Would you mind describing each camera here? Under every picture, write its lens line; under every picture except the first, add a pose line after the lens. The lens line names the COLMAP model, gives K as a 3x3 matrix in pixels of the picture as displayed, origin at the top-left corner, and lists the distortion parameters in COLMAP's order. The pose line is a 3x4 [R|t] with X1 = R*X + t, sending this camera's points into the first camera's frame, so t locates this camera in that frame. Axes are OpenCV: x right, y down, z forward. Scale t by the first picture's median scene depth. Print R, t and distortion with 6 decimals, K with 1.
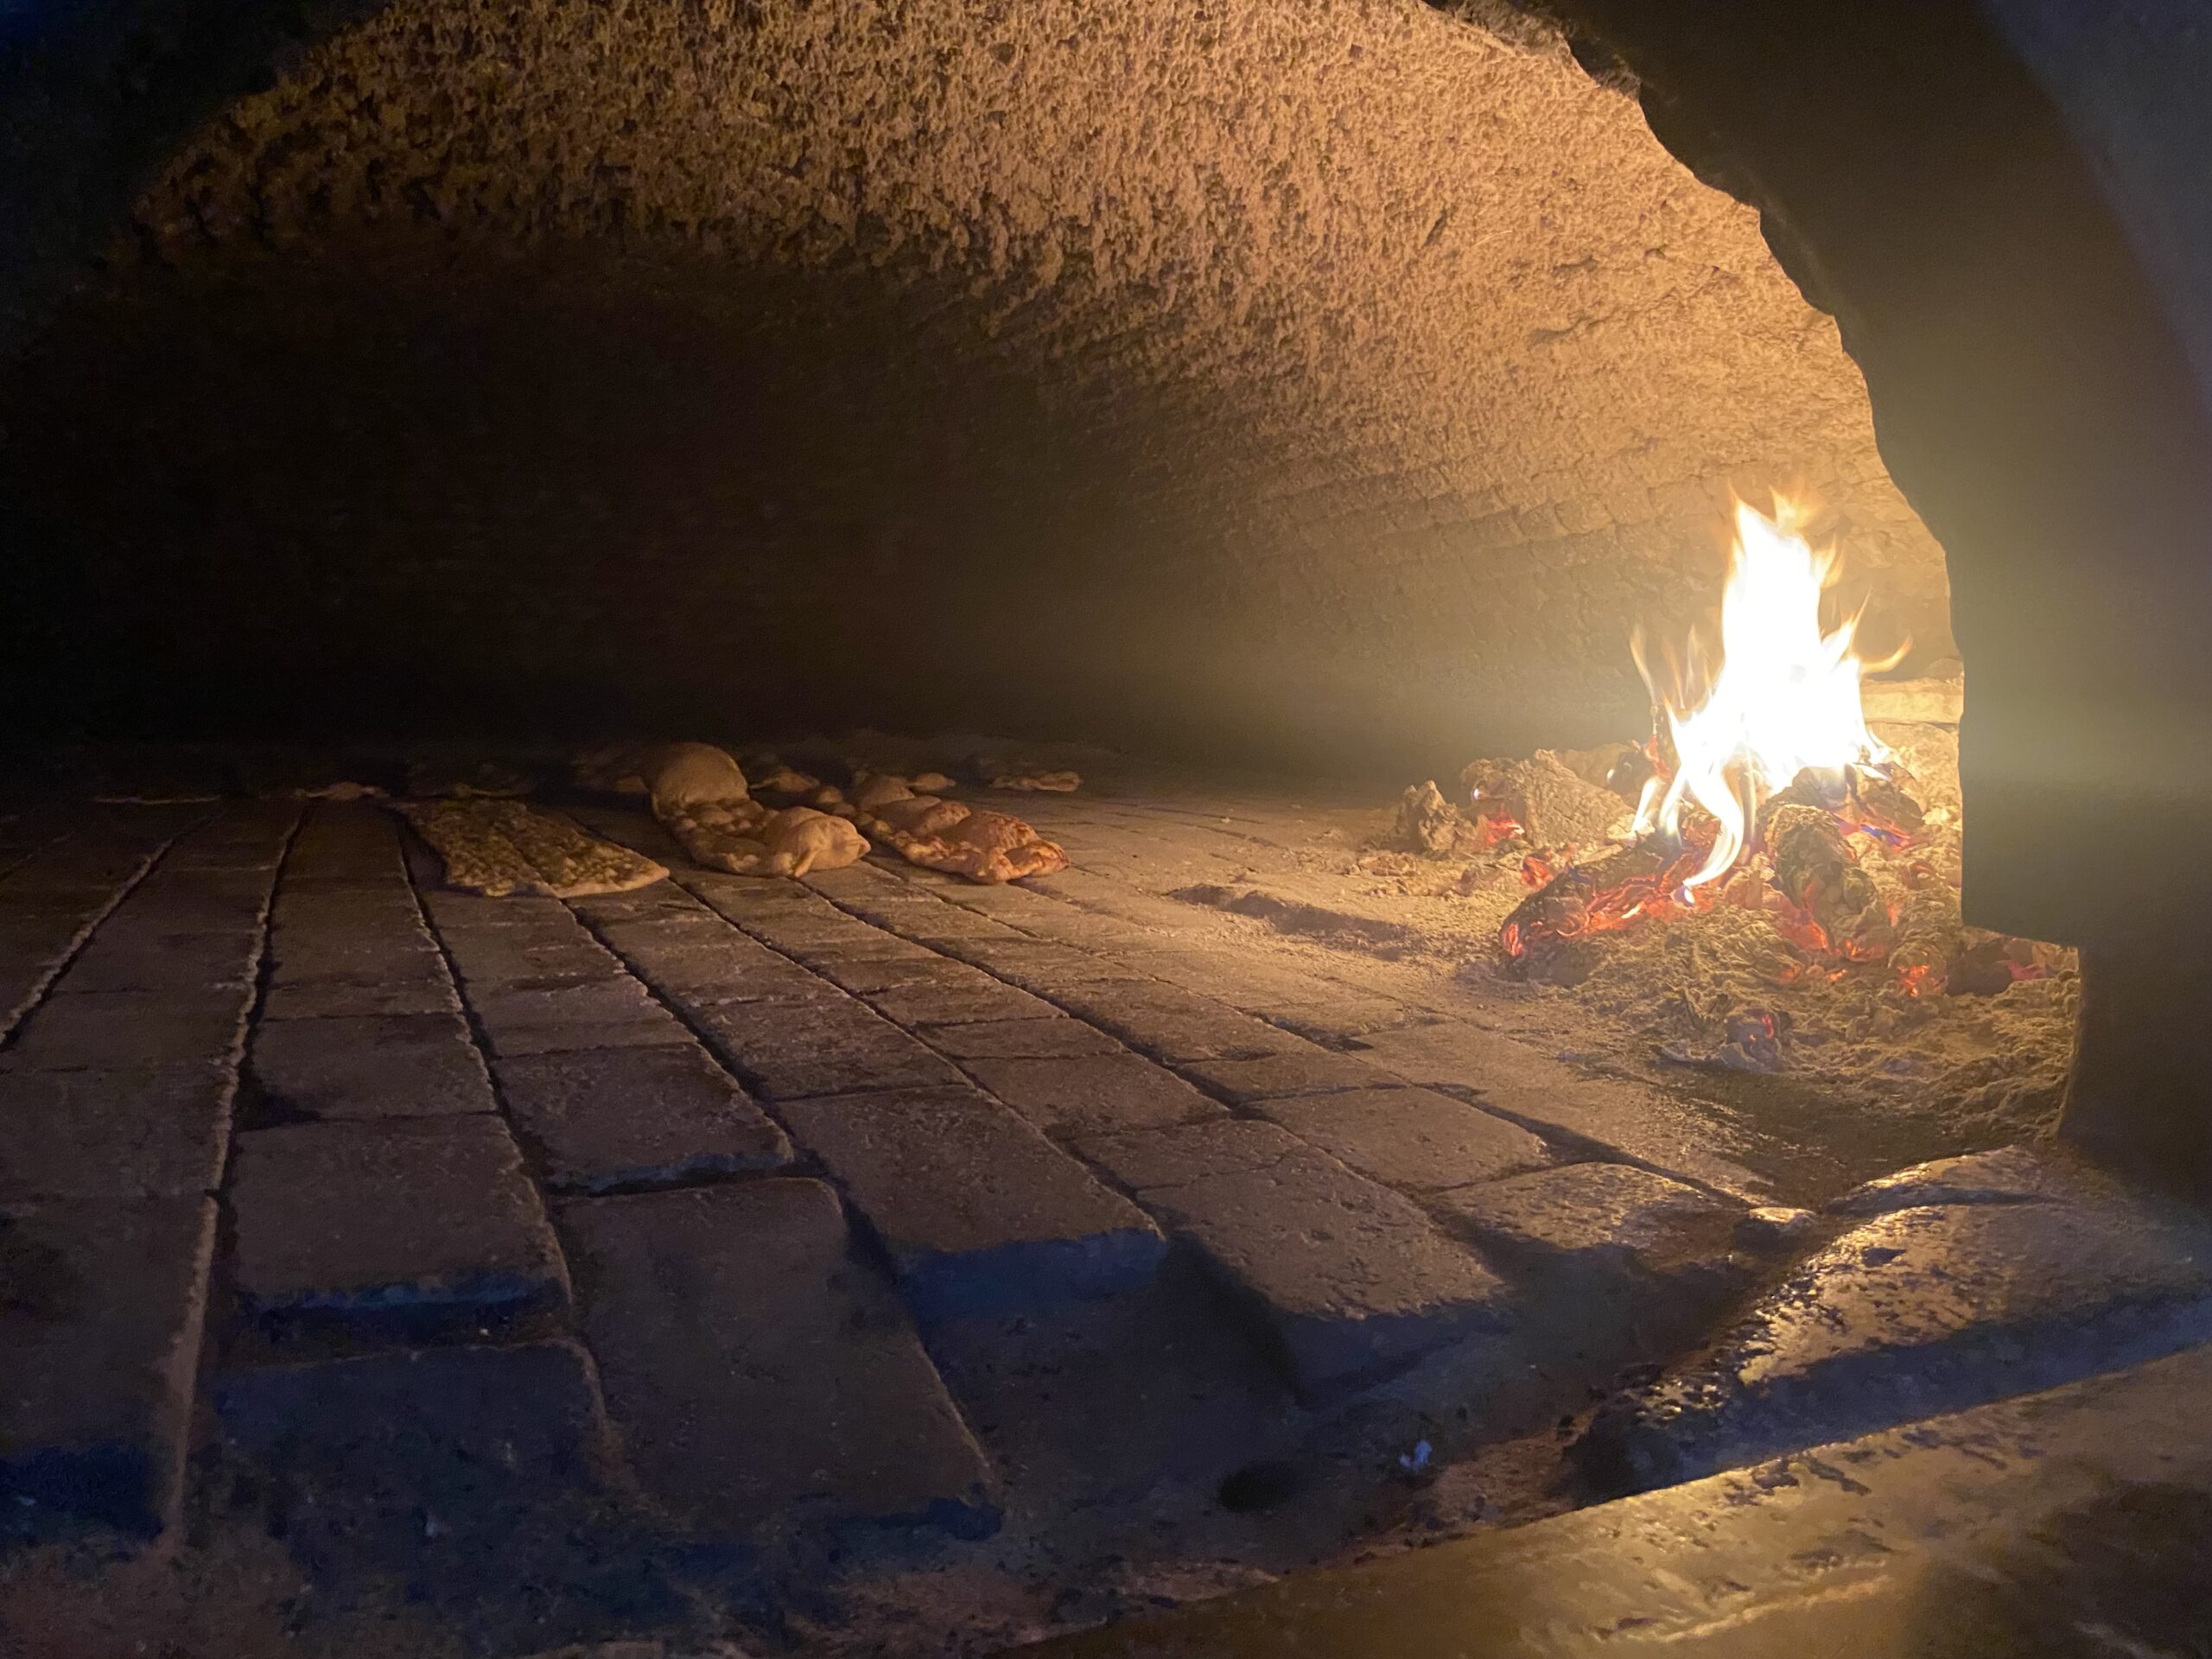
lens RADIAL K [[1669.0, 0, 1125.2], [0, 1669.0, 819.7], [0, 0, 1]] dist [0.047850, -0.077084]
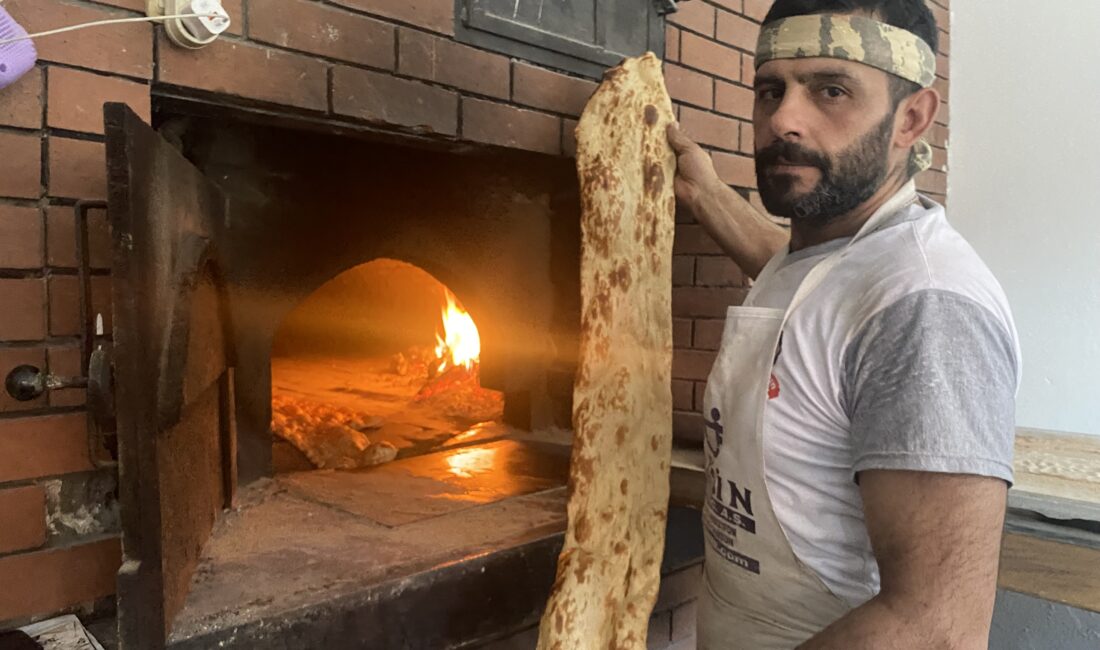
lens RADIAL K [[853.5, 0, 549.2], [0, 853.5, 371.3], [0, 0, 1]] dist [-0.030428, -0.000623]
pose [[0.938077, -0.045052, 0.343486, -0.165509], [0.035512, 0.998790, 0.034019, -0.043450], [-0.344603, -0.019715, 0.938542, -0.934494]]
